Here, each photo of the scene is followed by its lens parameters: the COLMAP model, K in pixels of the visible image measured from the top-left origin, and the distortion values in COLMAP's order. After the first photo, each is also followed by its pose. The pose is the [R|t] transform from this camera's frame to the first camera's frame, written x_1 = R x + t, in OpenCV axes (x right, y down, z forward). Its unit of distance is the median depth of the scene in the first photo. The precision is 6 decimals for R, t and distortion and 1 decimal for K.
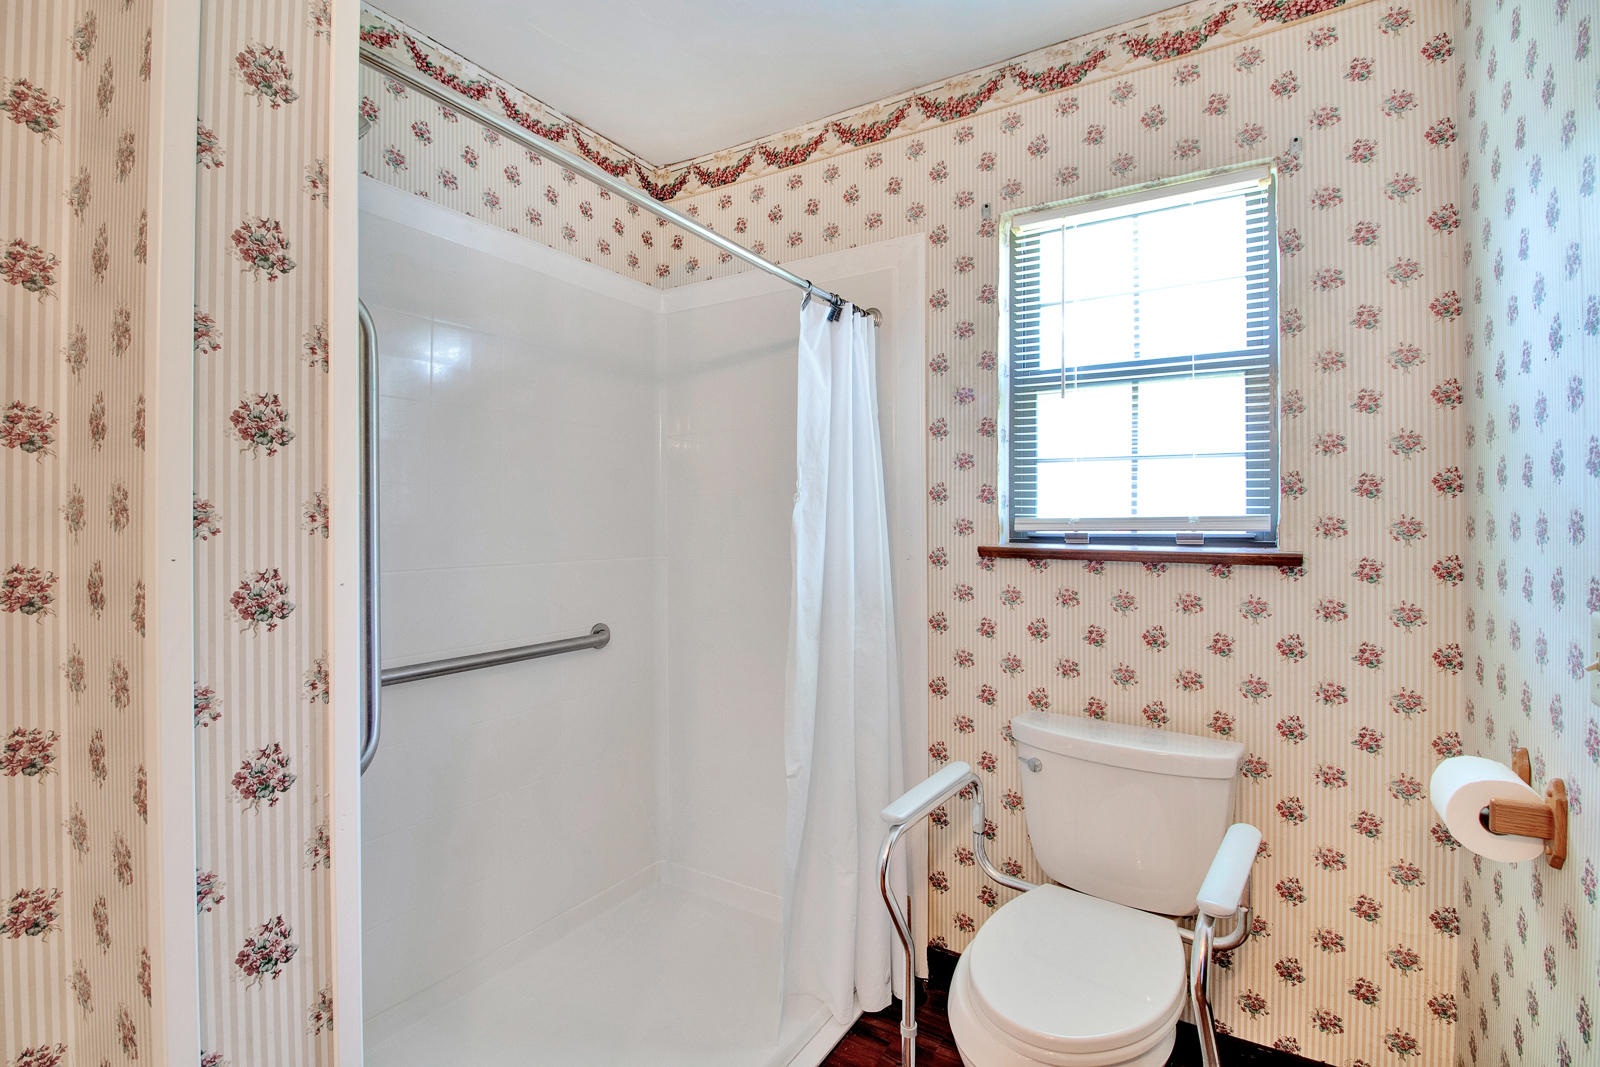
lens RADIAL K [[744.8, 0, 789.4], [0, 744.8, 520.0], [0, 0, 1]] dist [-0.009915, -0.008108]
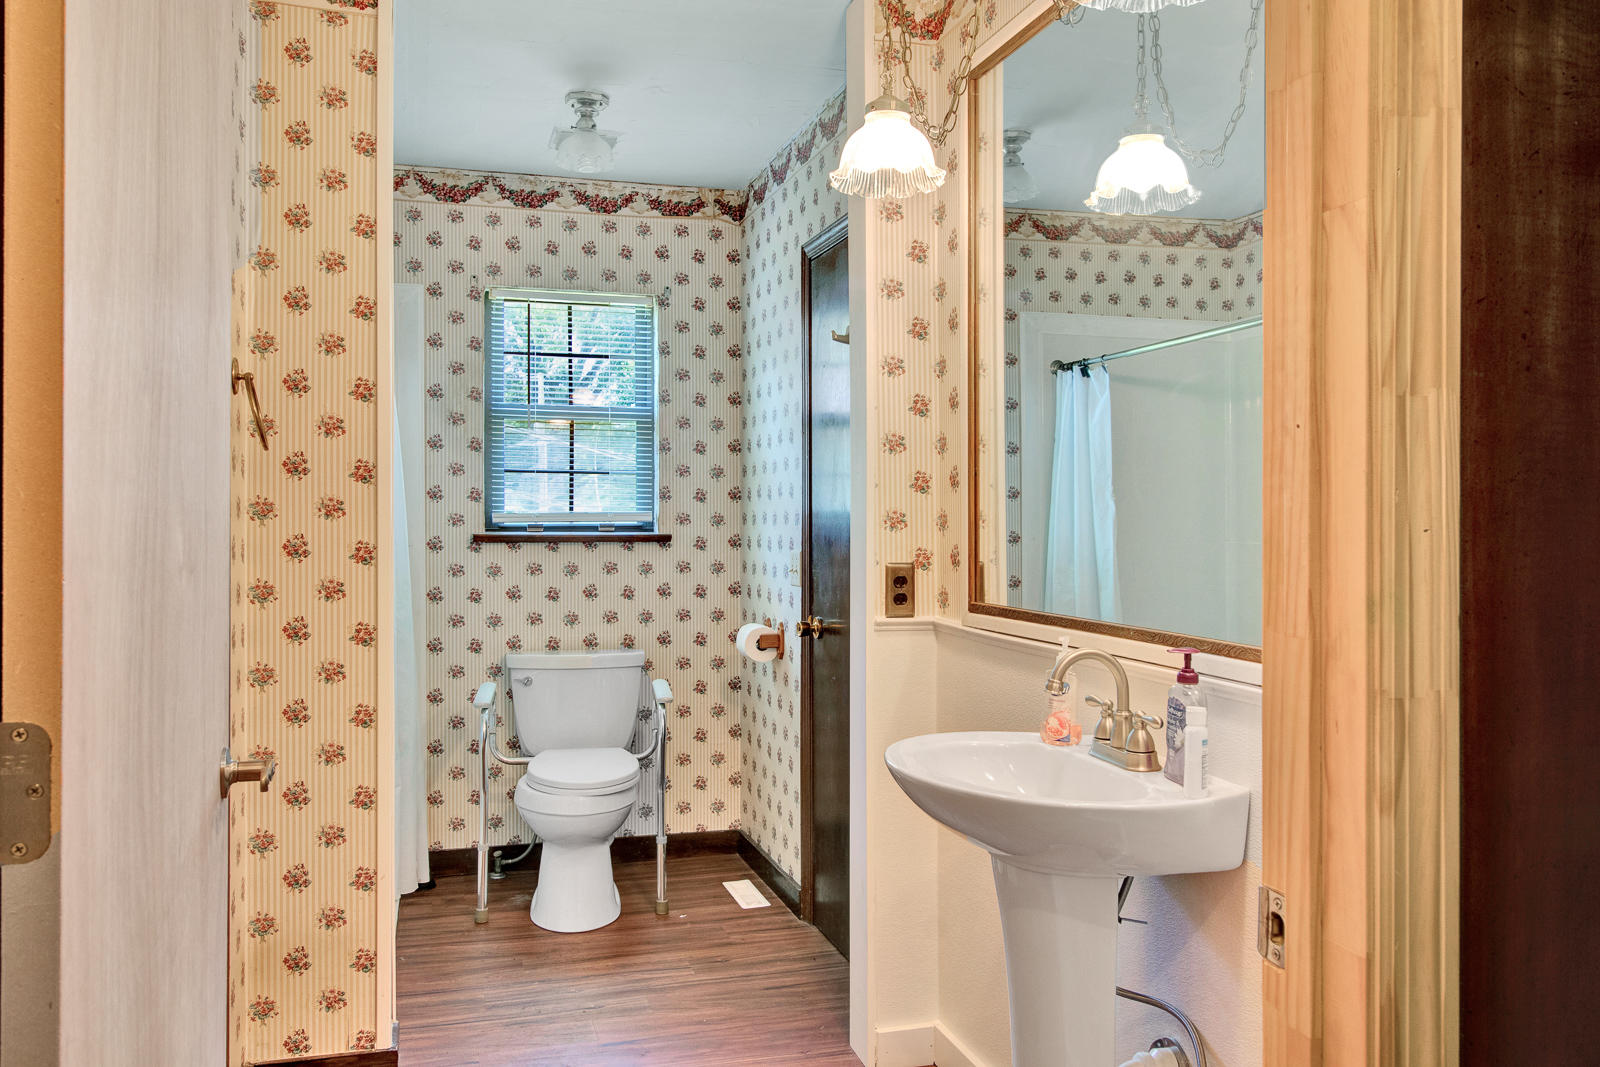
lens RADIAL K [[1284.2, 0, 801.1], [0, 1284.2, 529.8], [0, 0, 1]] dist [-0.001010, -0.000022]
pose [[0.661112, -0.006237, 0.750262, -1.186221], [-0.000718, 0.999960, 0.008945, 0.007090], [-0.750287, -0.006452, 0.661080, -1.057358]]
